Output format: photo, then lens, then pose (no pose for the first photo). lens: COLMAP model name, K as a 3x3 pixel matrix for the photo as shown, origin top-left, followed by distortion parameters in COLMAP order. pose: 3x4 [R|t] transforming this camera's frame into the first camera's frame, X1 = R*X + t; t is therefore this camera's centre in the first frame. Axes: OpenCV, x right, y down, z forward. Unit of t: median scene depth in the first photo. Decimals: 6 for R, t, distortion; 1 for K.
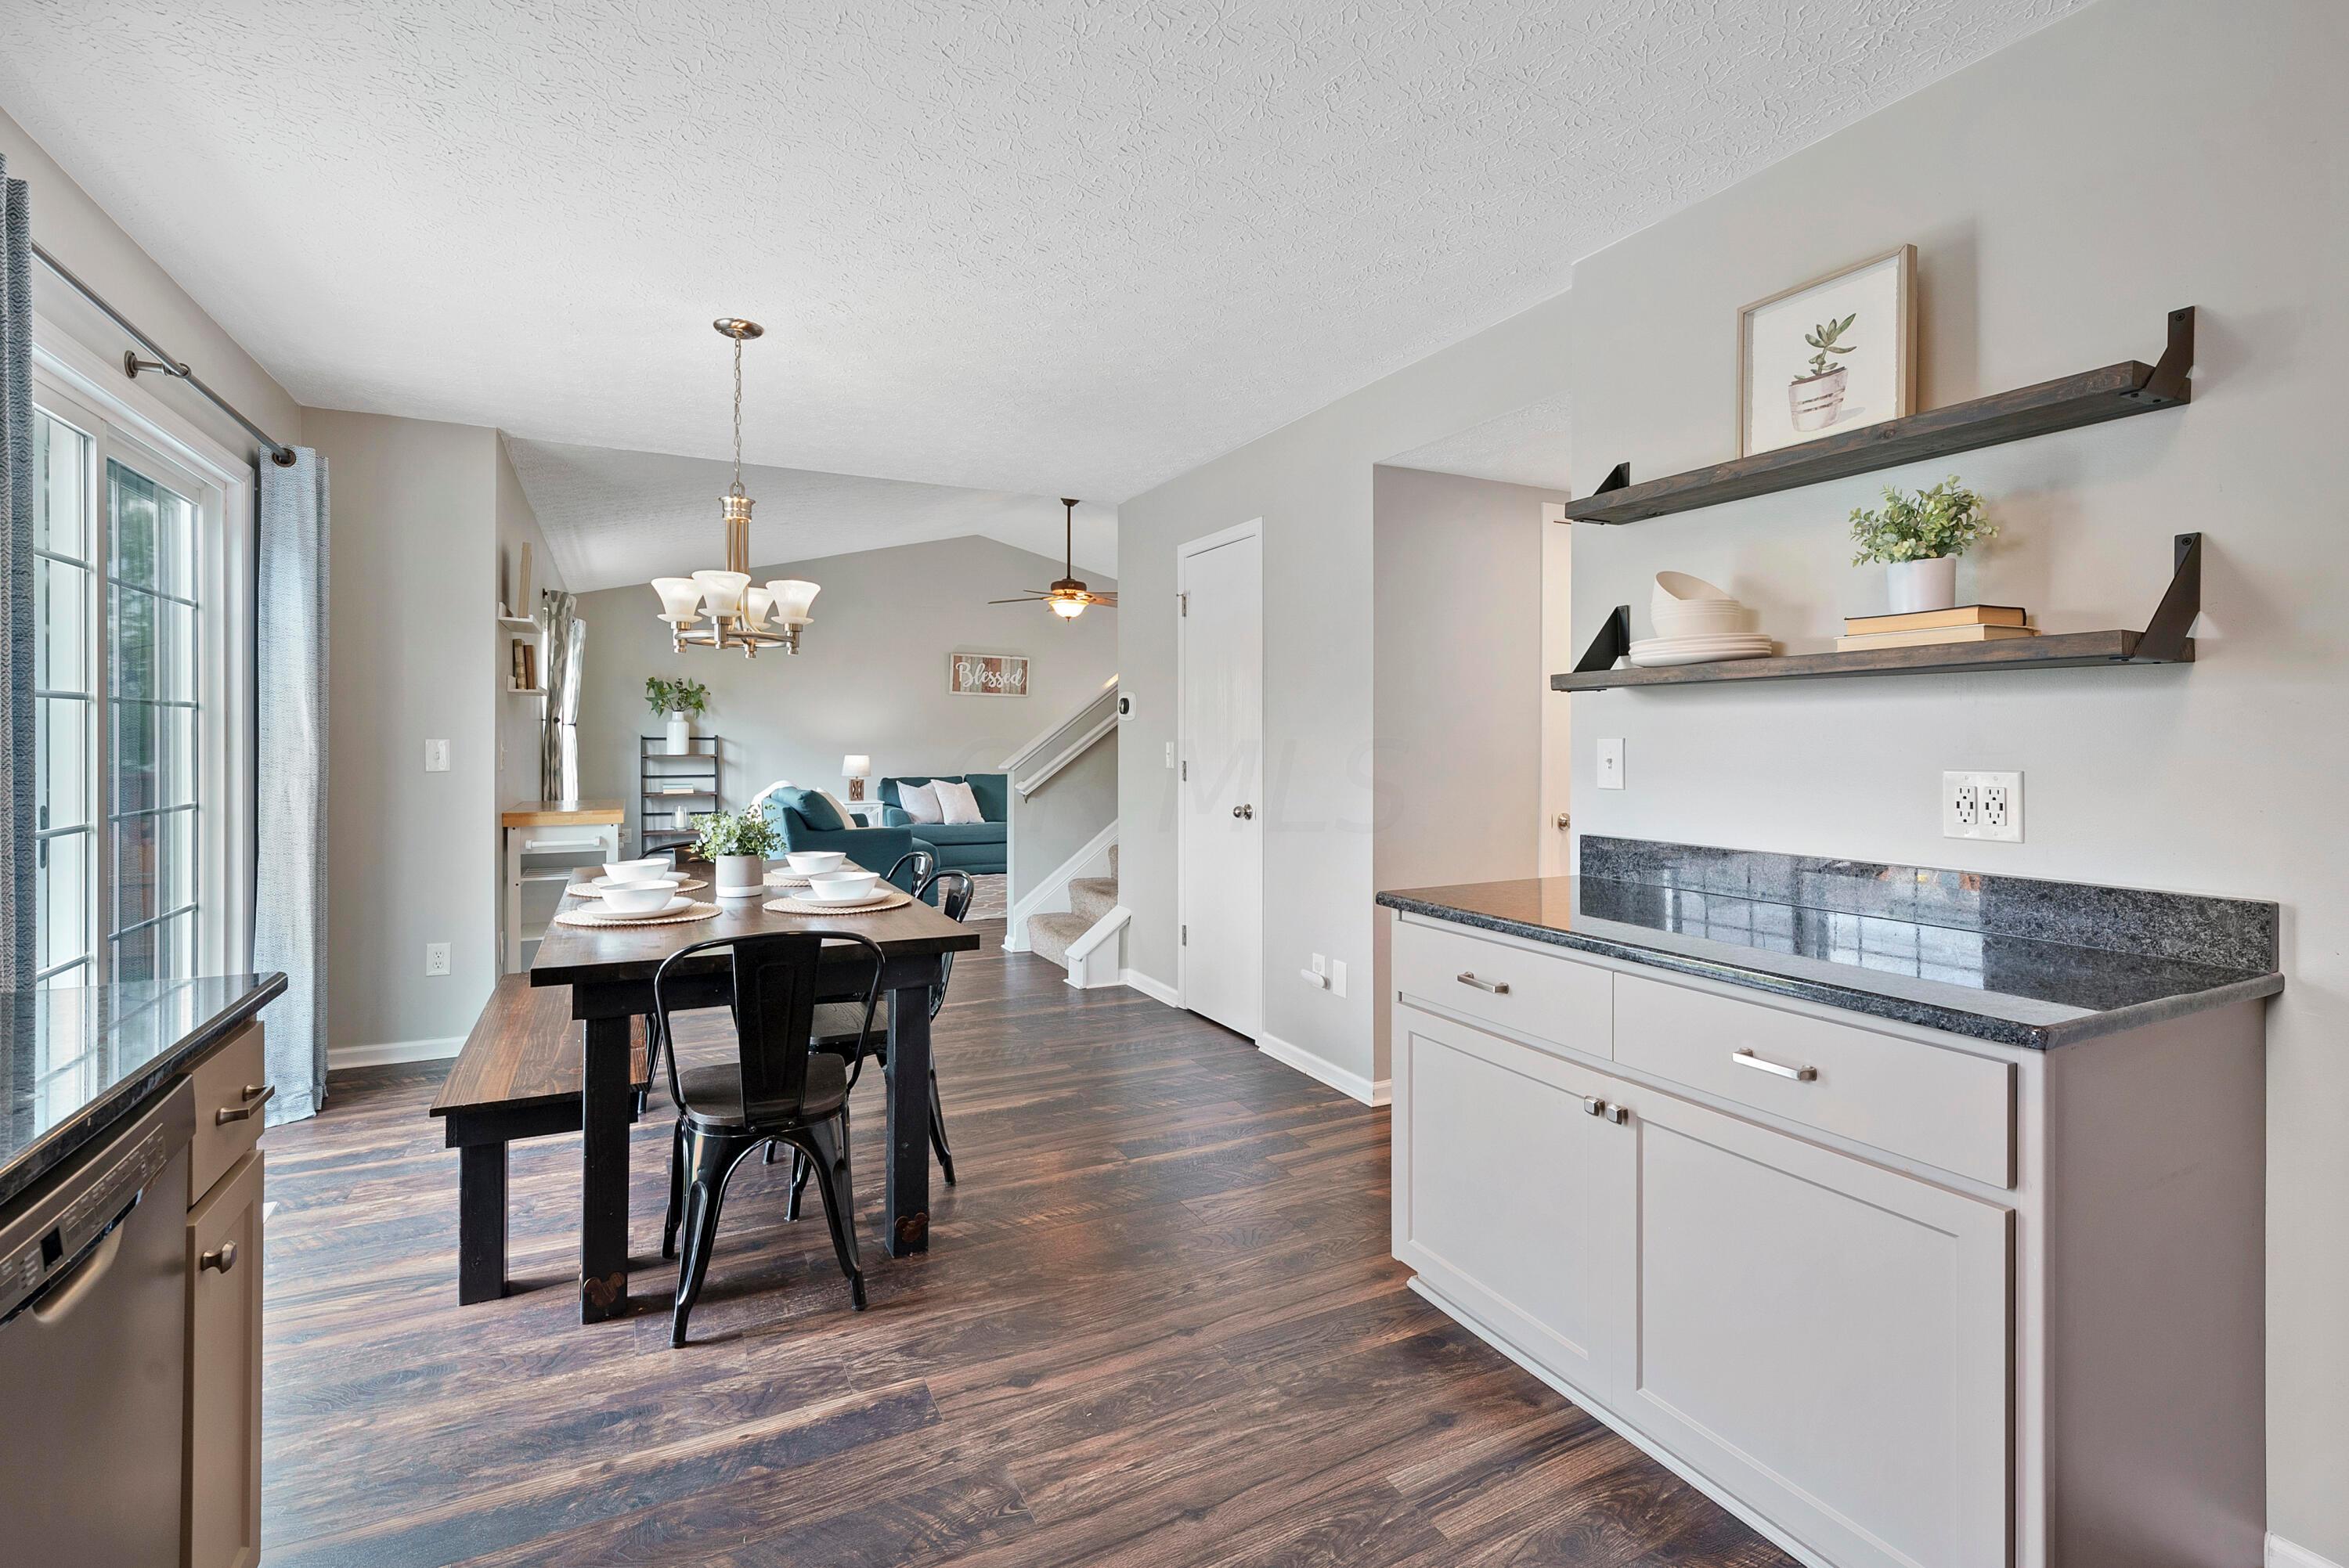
lens RADIAL K [[1061.4, 0, 1171.6], [0, 1061.4, 730.0], [0, 0, 1]] dist [0.000338, -0.000209]
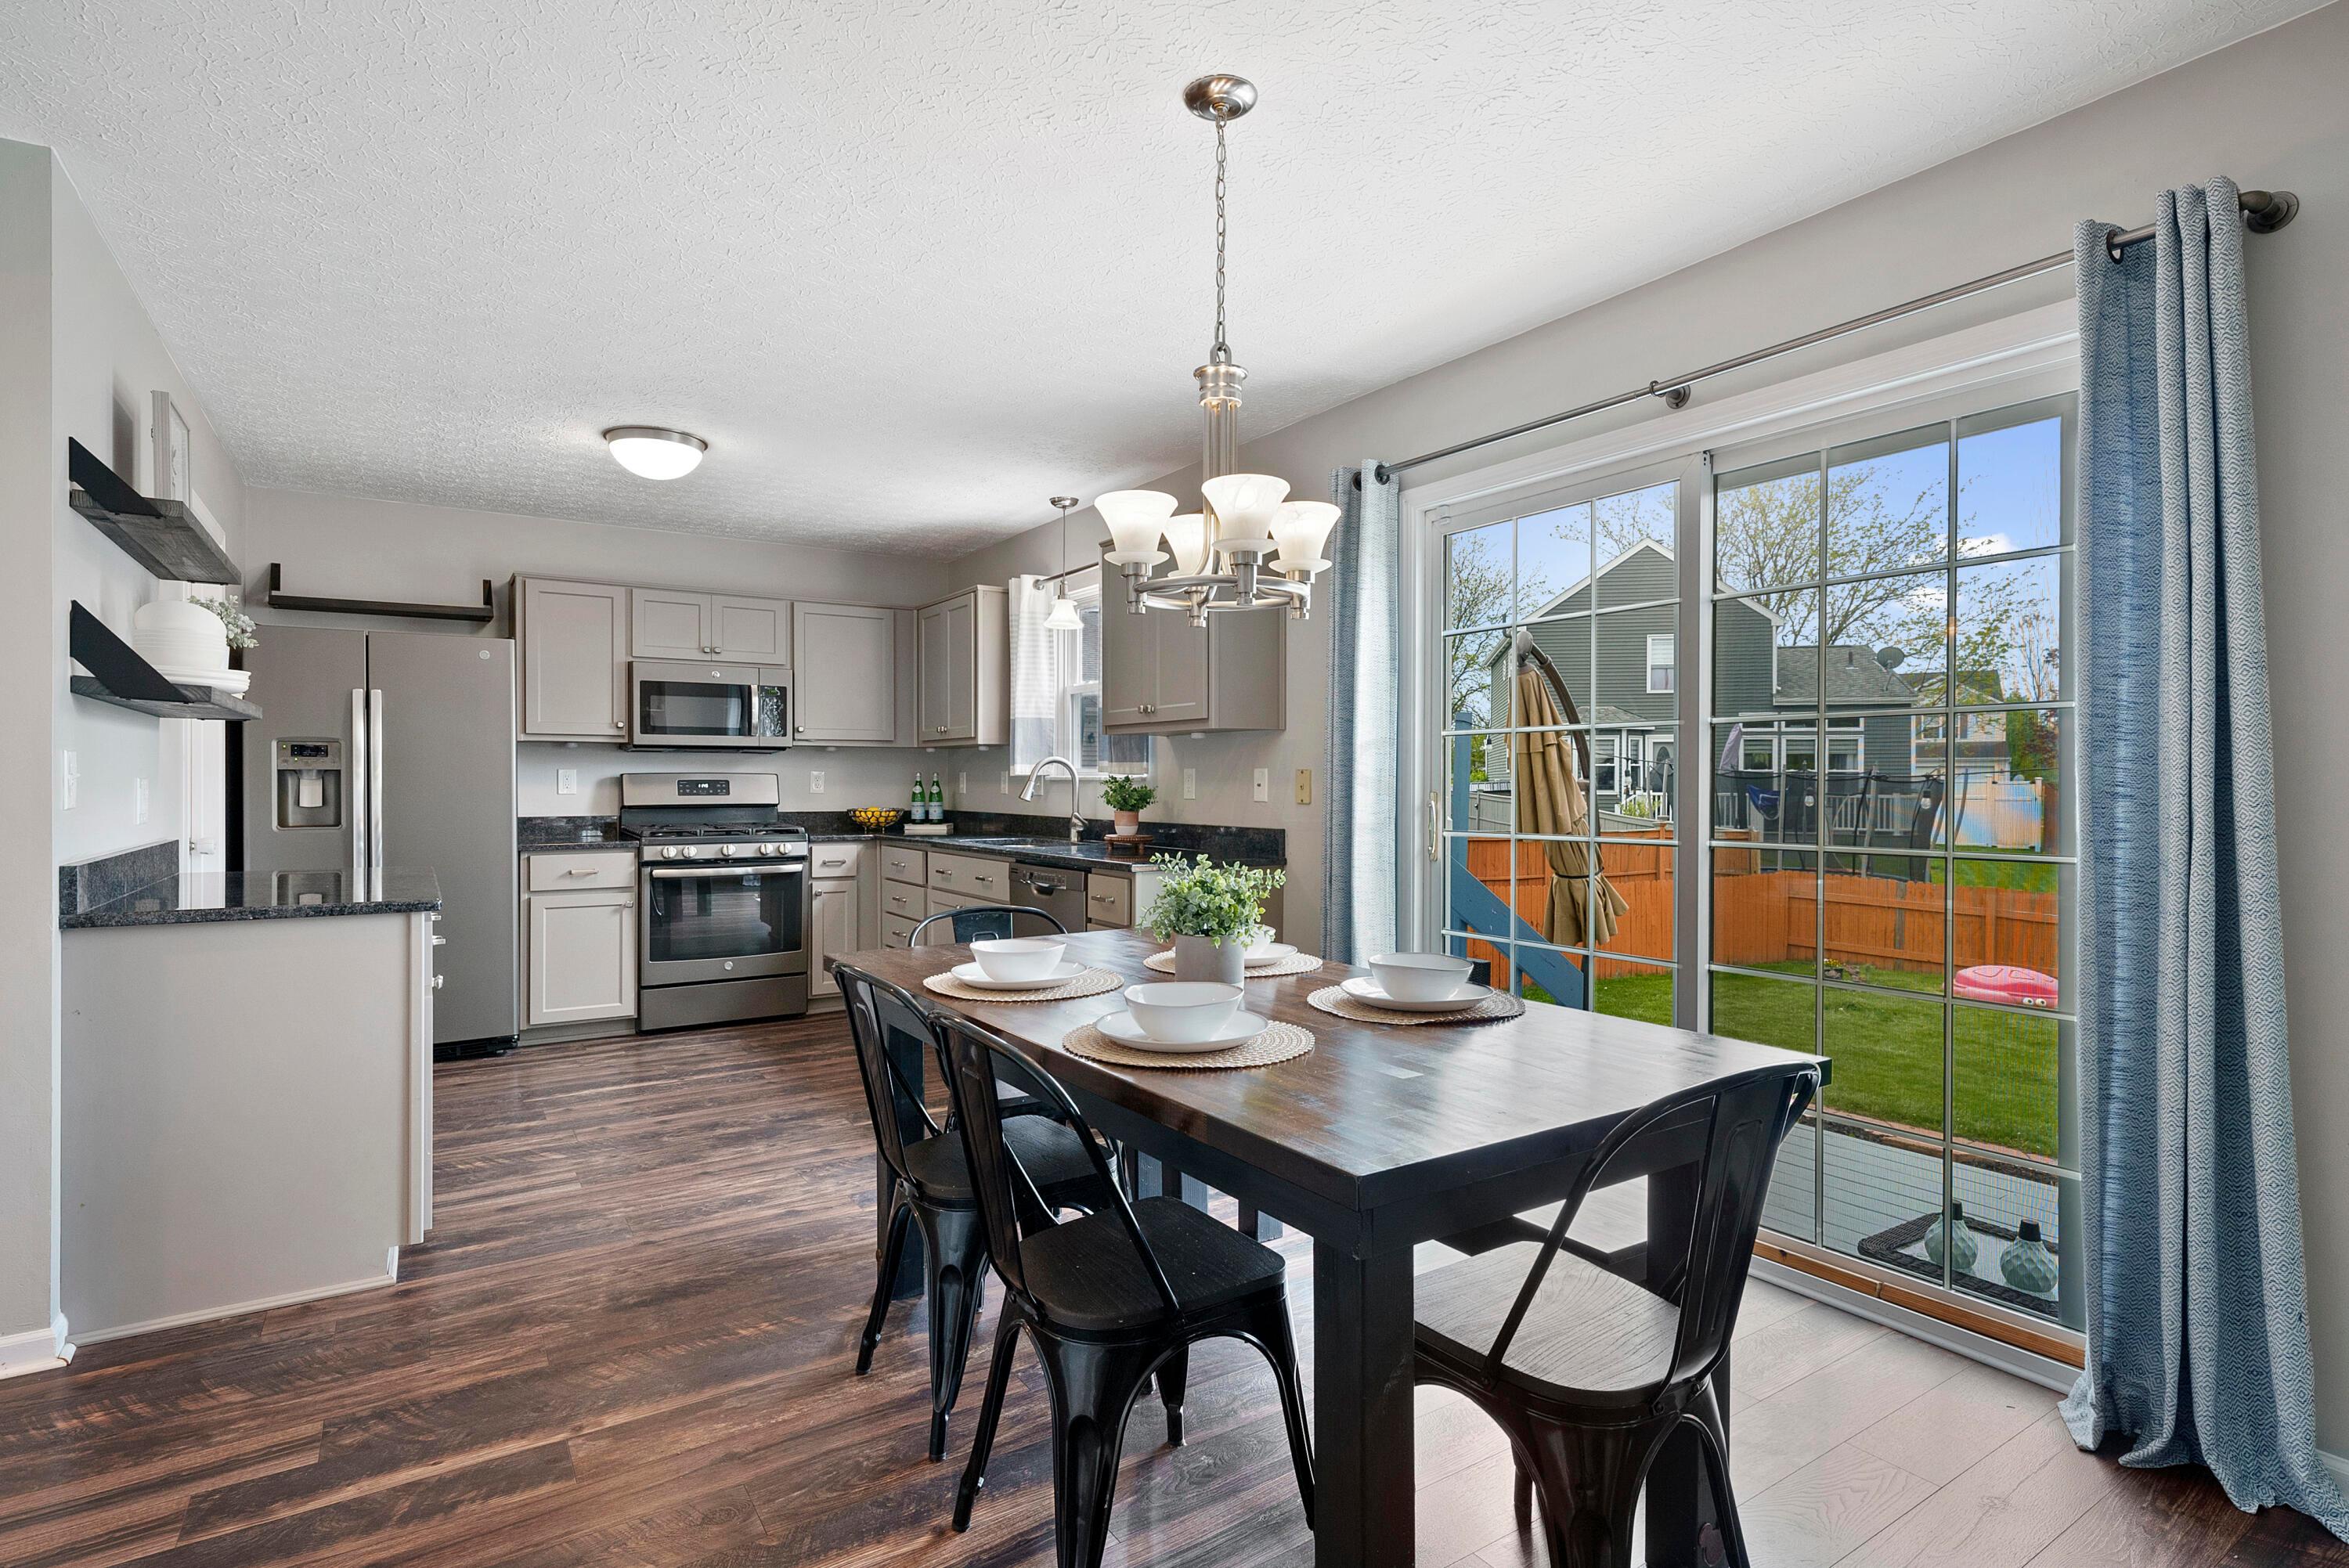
lens RADIAL K [[1163.7, 0, 1180.6], [0, 1163.7, 786.5], [0, 0, 1]] dist [0.001654, 0.000168]
pose [[-0.993466, -0.001223, -0.114124, -0.180462], [-0.000730, 0.999990, -0.004367, 0.019680], [0.114128, -0.004255, -0.993457, 0.984869]]
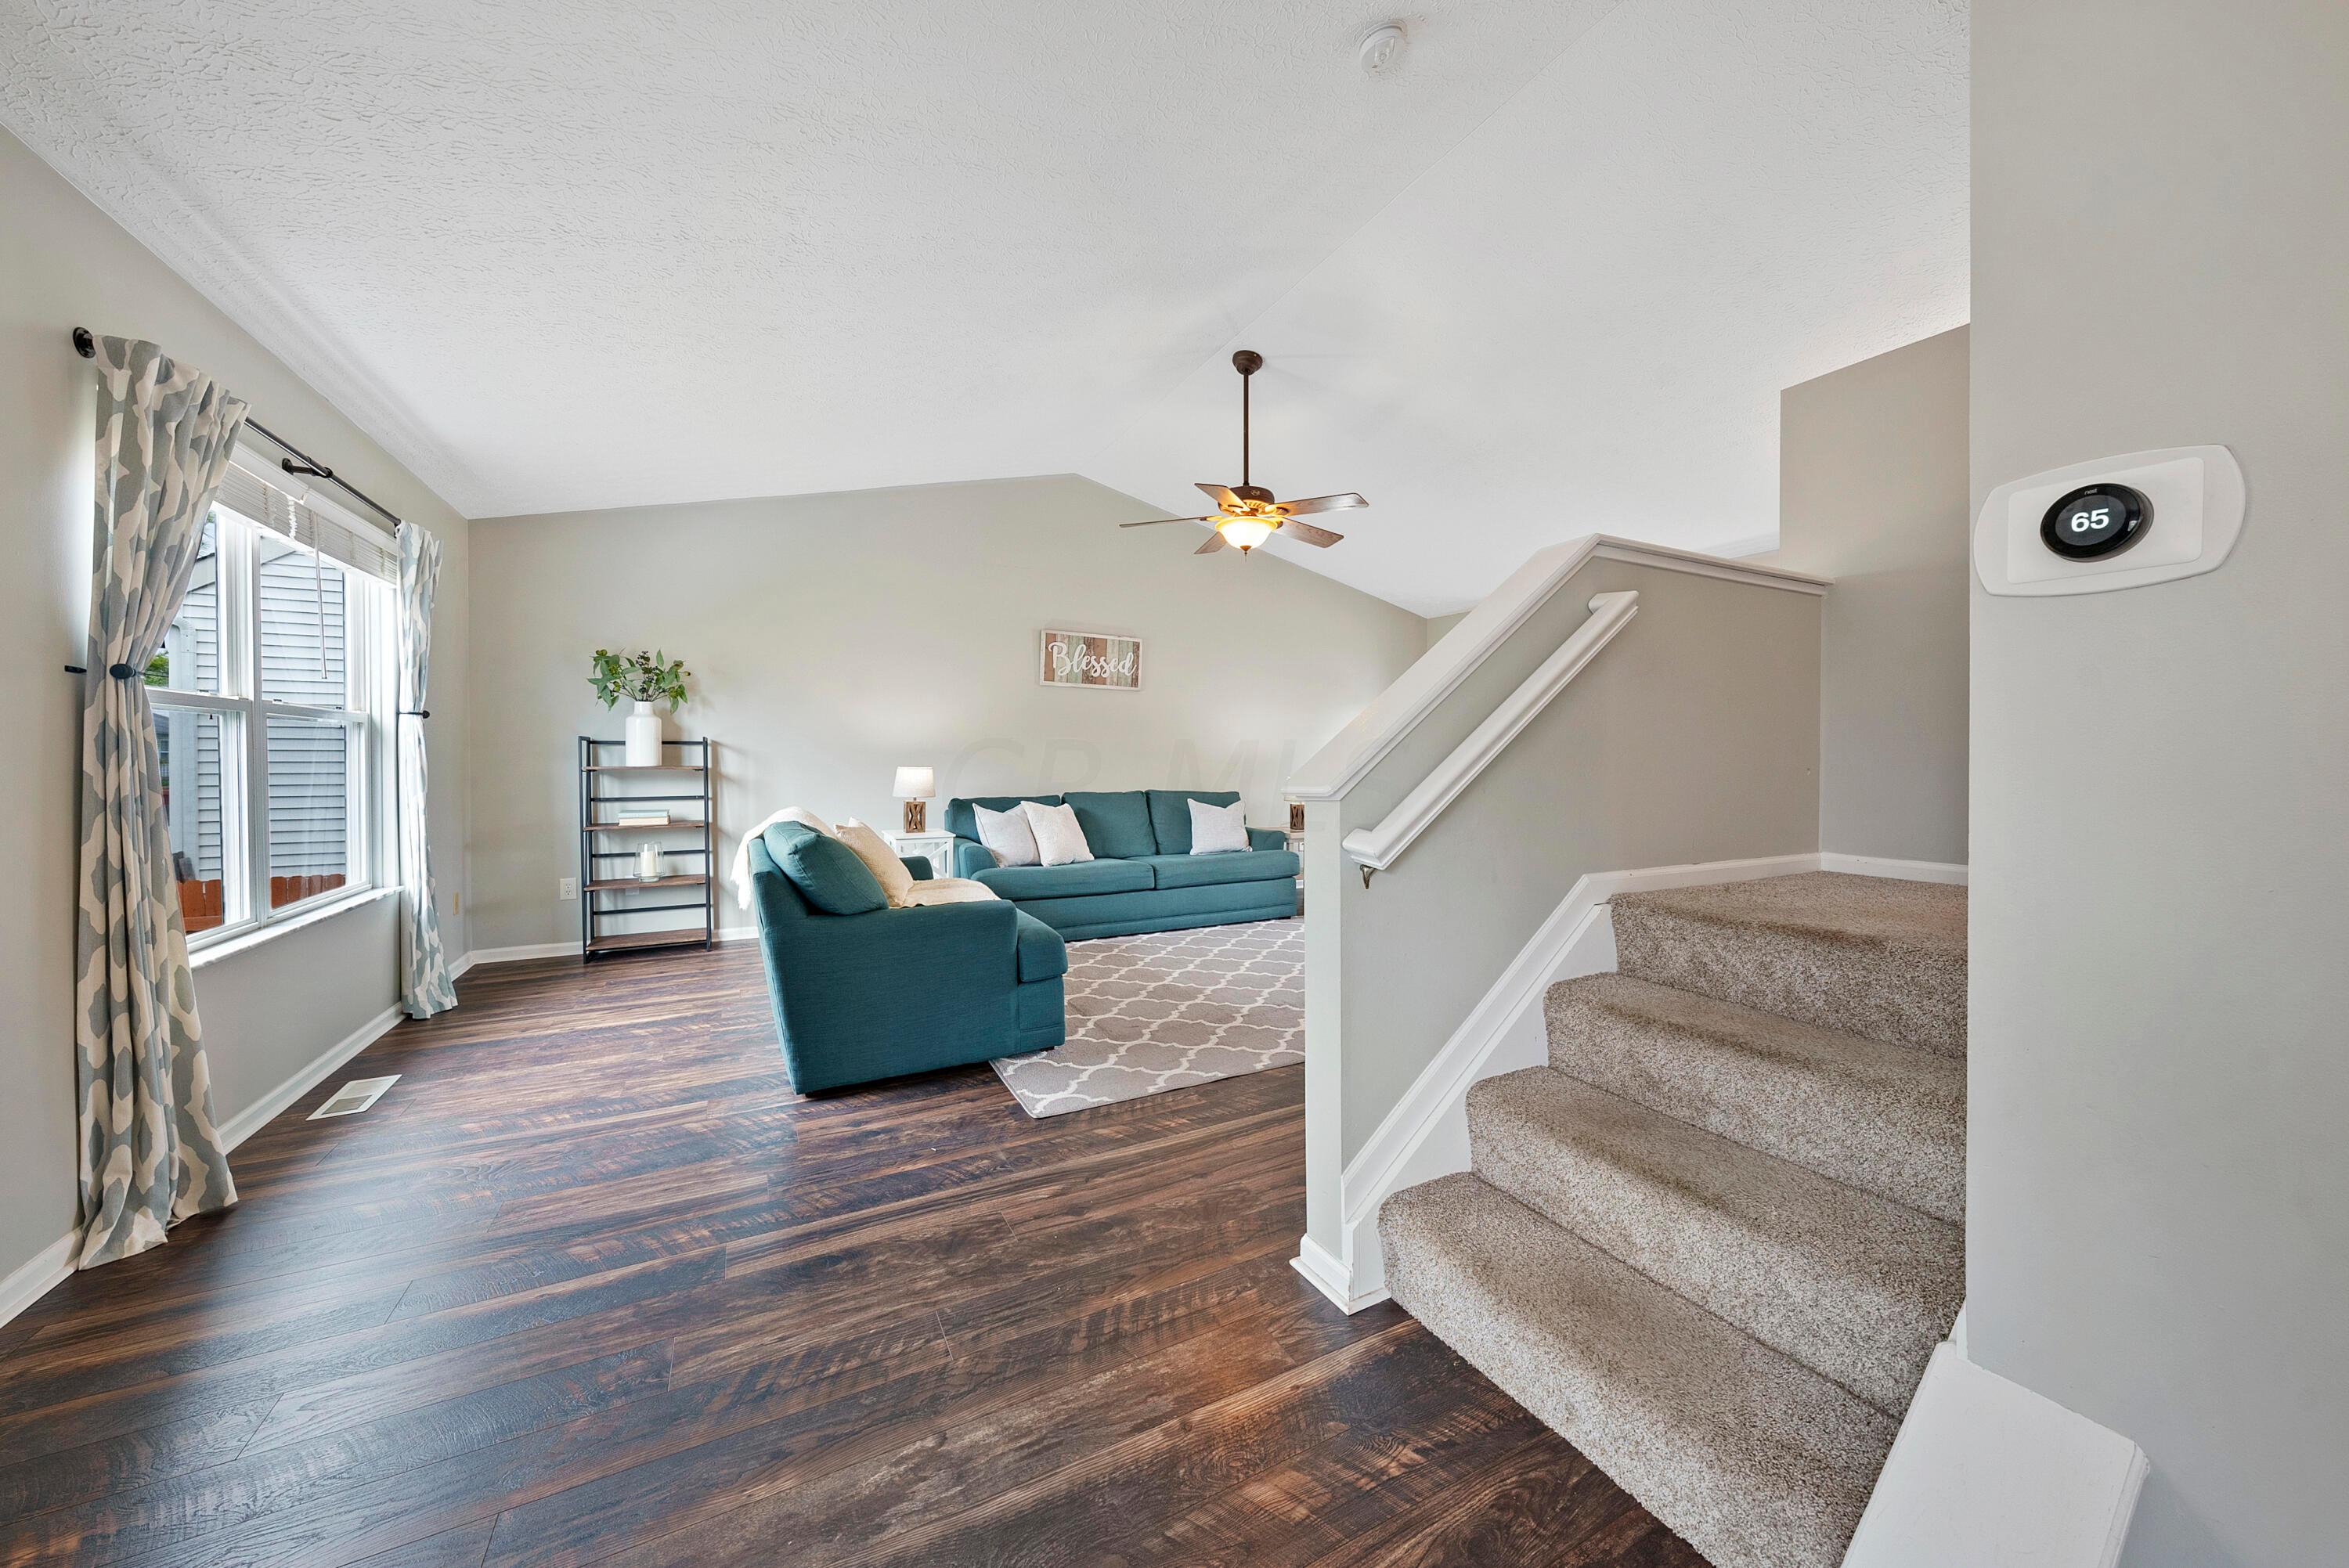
lens RADIAL K [[818.6, 0, 1177.3], [0, 818.6, 766.1], [0, 0, 1]] dist [0.000411, 0.000065]
pose [[0.999892, -0.002773, 0.014429, -0.239041], [0.002496, 0.999812, 0.019210, 0.024346], [-0.014480, -0.019172, 0.999711, 0.833883]]
